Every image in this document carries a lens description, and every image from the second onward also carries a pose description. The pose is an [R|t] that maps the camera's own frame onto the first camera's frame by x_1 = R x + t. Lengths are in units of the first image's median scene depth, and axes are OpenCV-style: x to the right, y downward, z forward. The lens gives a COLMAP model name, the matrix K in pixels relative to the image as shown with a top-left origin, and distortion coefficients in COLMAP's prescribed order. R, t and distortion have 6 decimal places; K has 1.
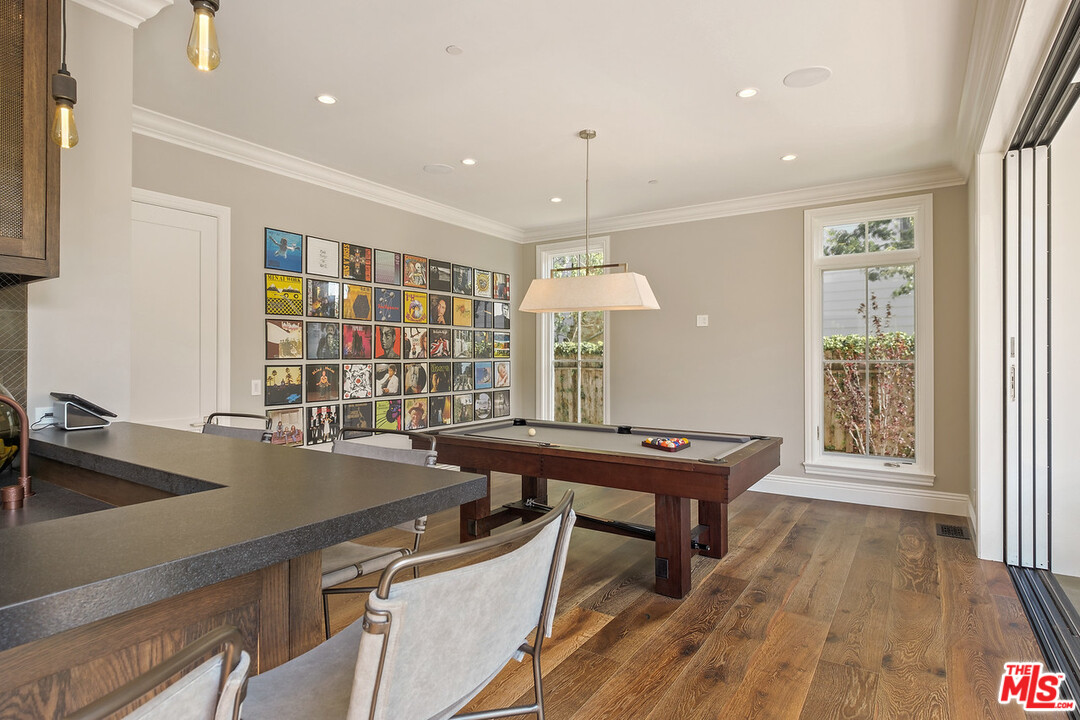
lens RADIAL K [[564.7, 0, 546.6], [0, 564.7, 357.1], [0, 0, 1]] dist [0.011780, -0.000247]
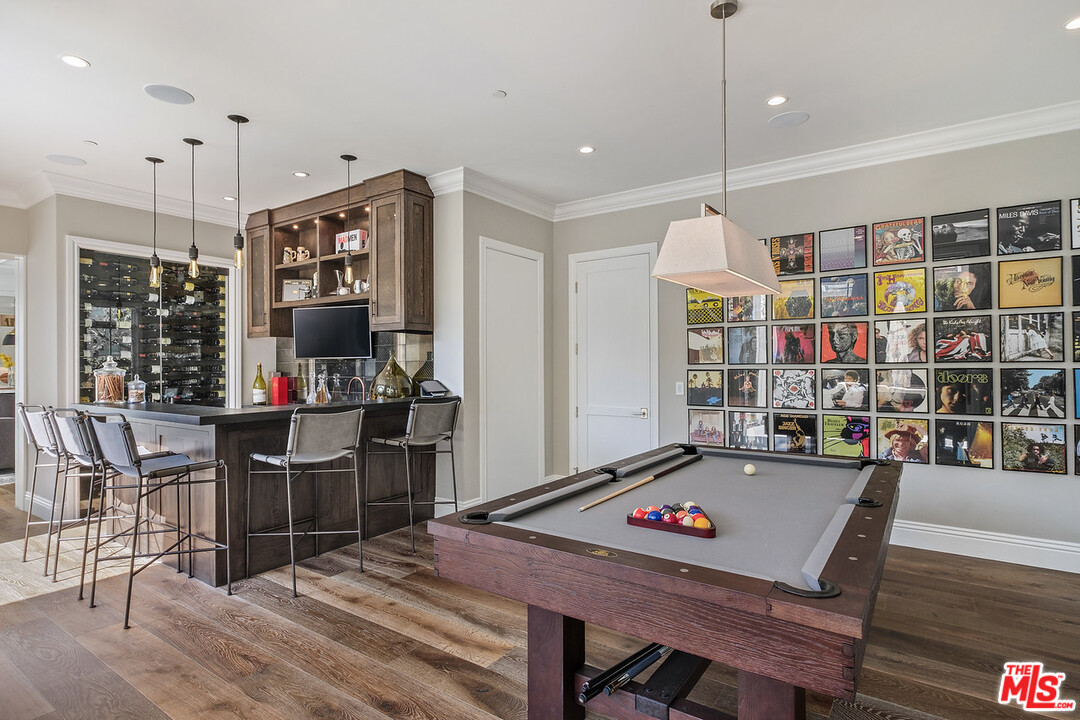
lens RADIAL K [[564.7, 0, 544.8], [0, 564.7, 361.1], [0, 0, 1]] dist [0.011780, -0.000247]
pose [[-0.014598, -0.001820, -0.999892, 0.536367], [0.007981, 0.999966, -0.001936, -0.001997], [0.999862, -0.008008, -0.014583, 0.606032]]
